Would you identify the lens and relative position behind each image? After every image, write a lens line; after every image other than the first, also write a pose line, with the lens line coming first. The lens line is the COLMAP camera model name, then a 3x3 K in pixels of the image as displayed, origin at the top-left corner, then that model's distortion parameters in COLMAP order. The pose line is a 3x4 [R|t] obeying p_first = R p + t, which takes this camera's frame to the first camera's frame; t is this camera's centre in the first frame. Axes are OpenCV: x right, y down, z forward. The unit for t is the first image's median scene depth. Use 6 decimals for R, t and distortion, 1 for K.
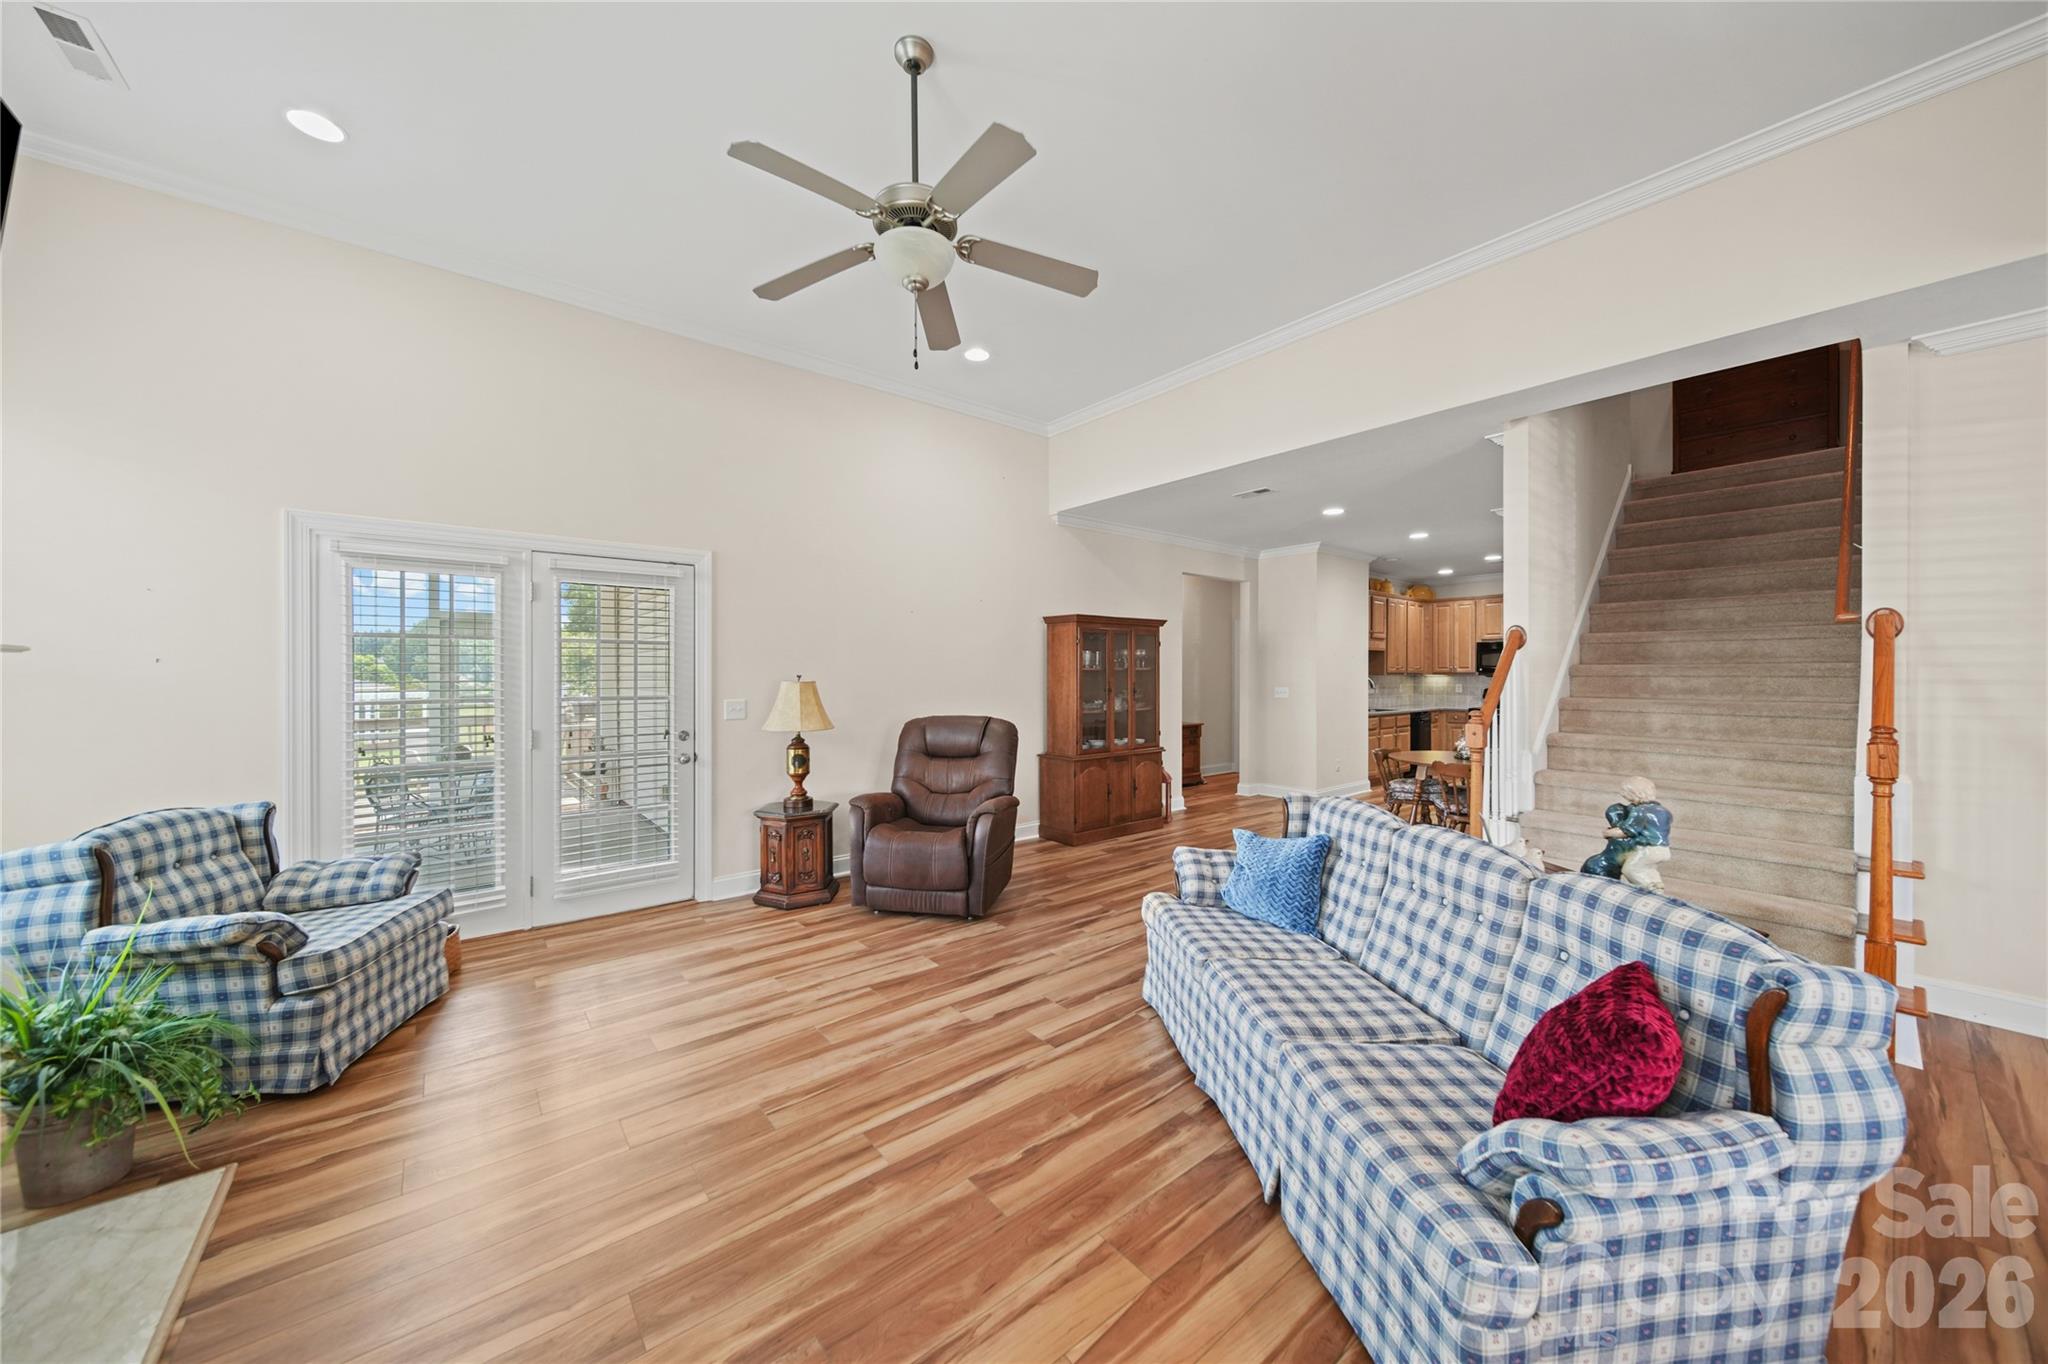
lens RADIAL K [[711.1, 0, 1017.2], [0, 711.1, 677.2], [0, 0, 1]] dist [-0.000385, -0.000160]
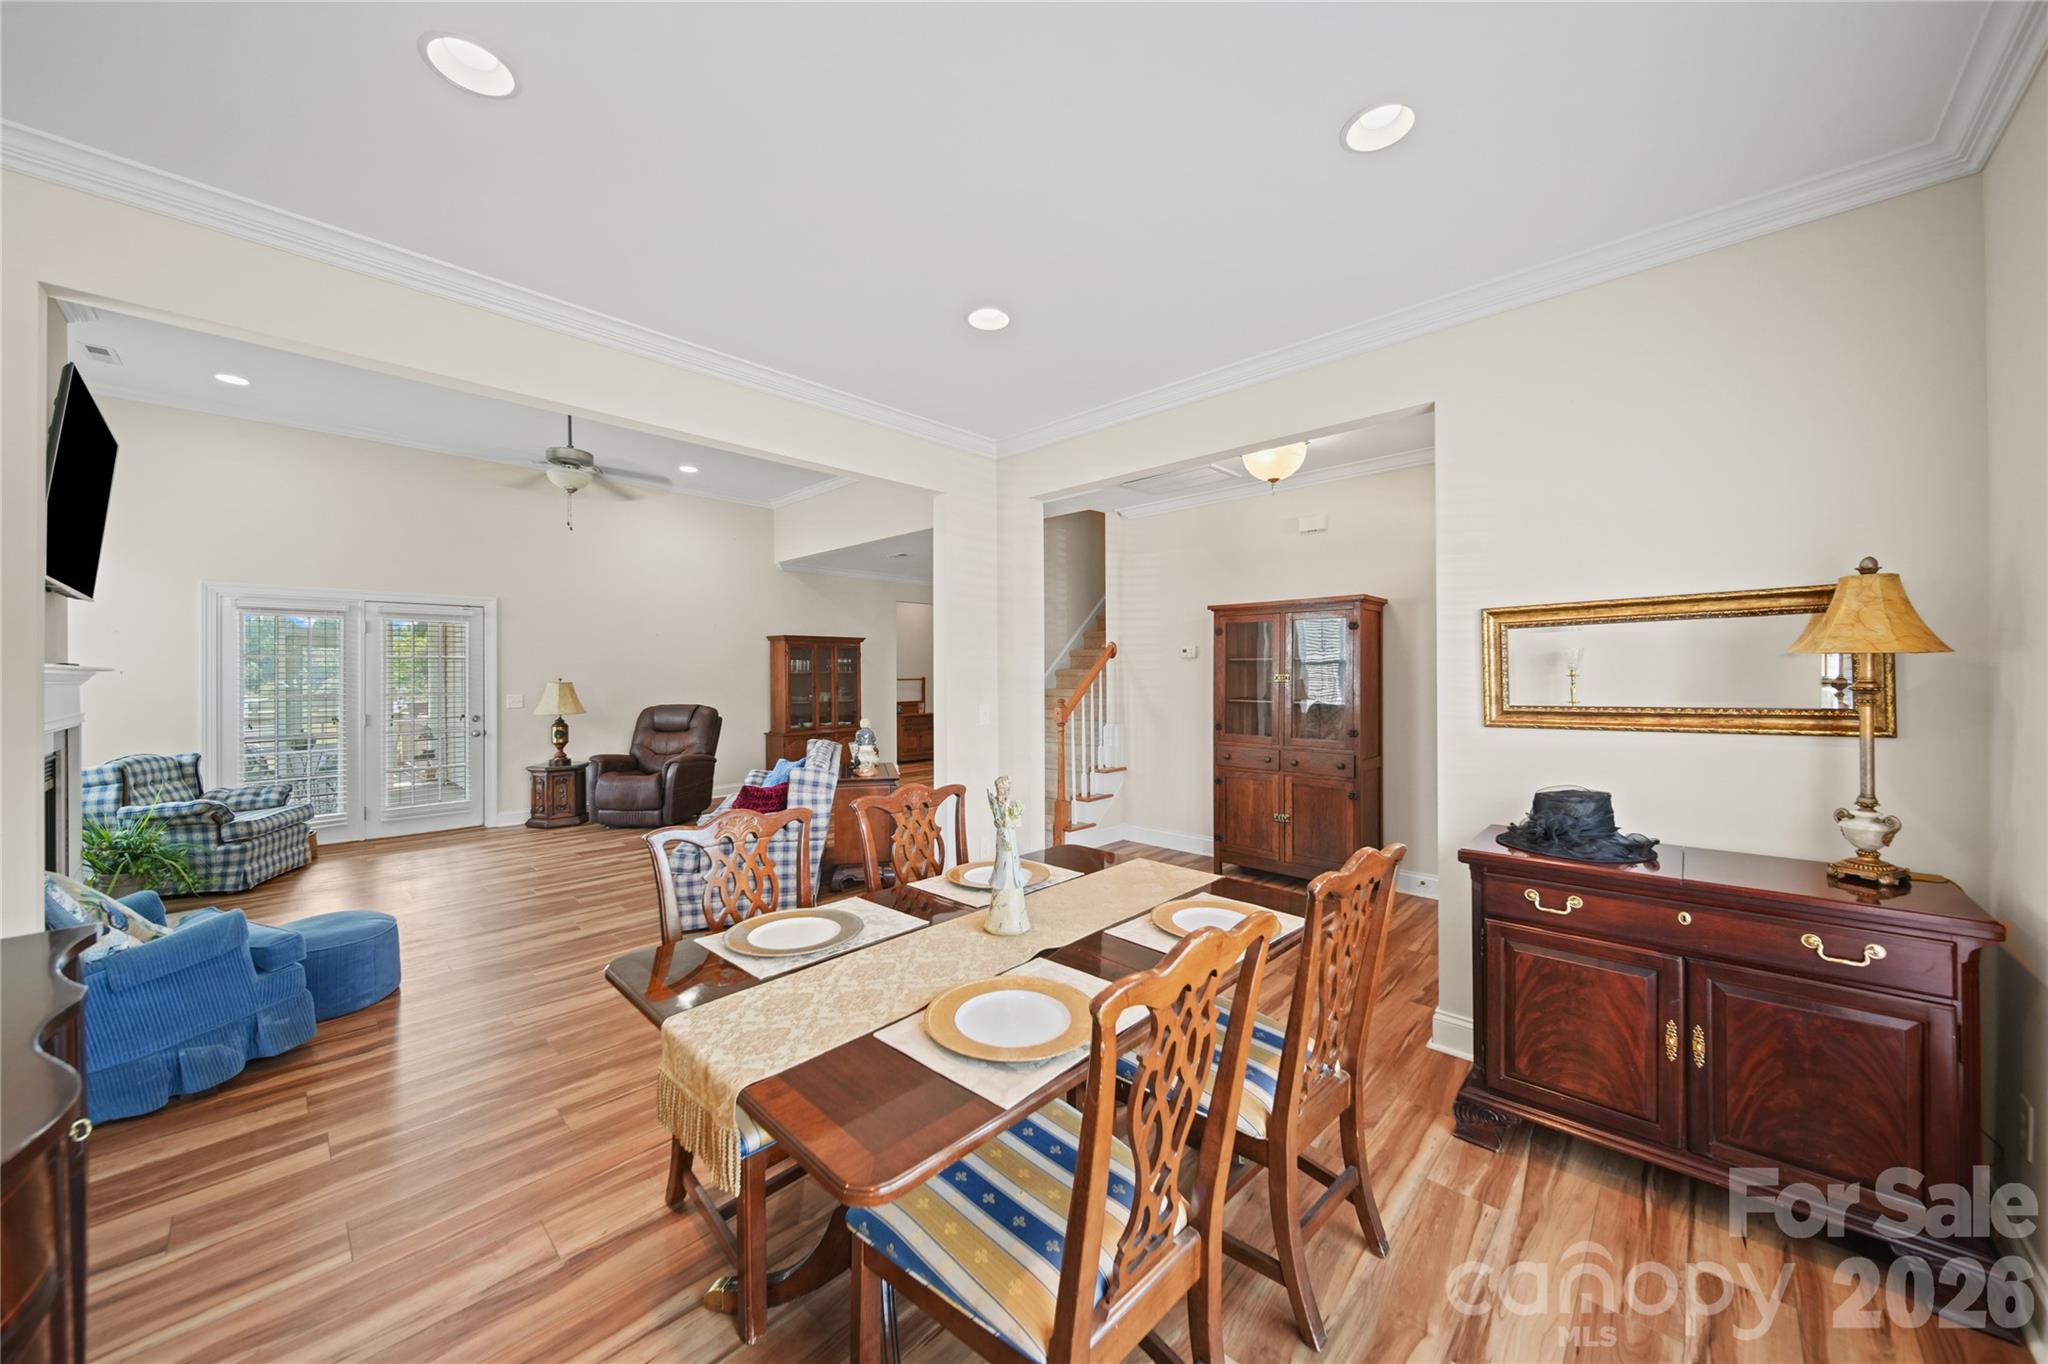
lens RADIAL K [[726.8, 0, 1027.5], [0, 726.8, 671.3], [0, 0, 1]] dist [-0.000842, -0.000334]
pose [[0.990827, -0.005076, 0.135039, 0.706211], [0.006192, 0.999950, -0.007850, 0.000246], [-0.134992, 0.008614, 0.990809, -1.010429]]
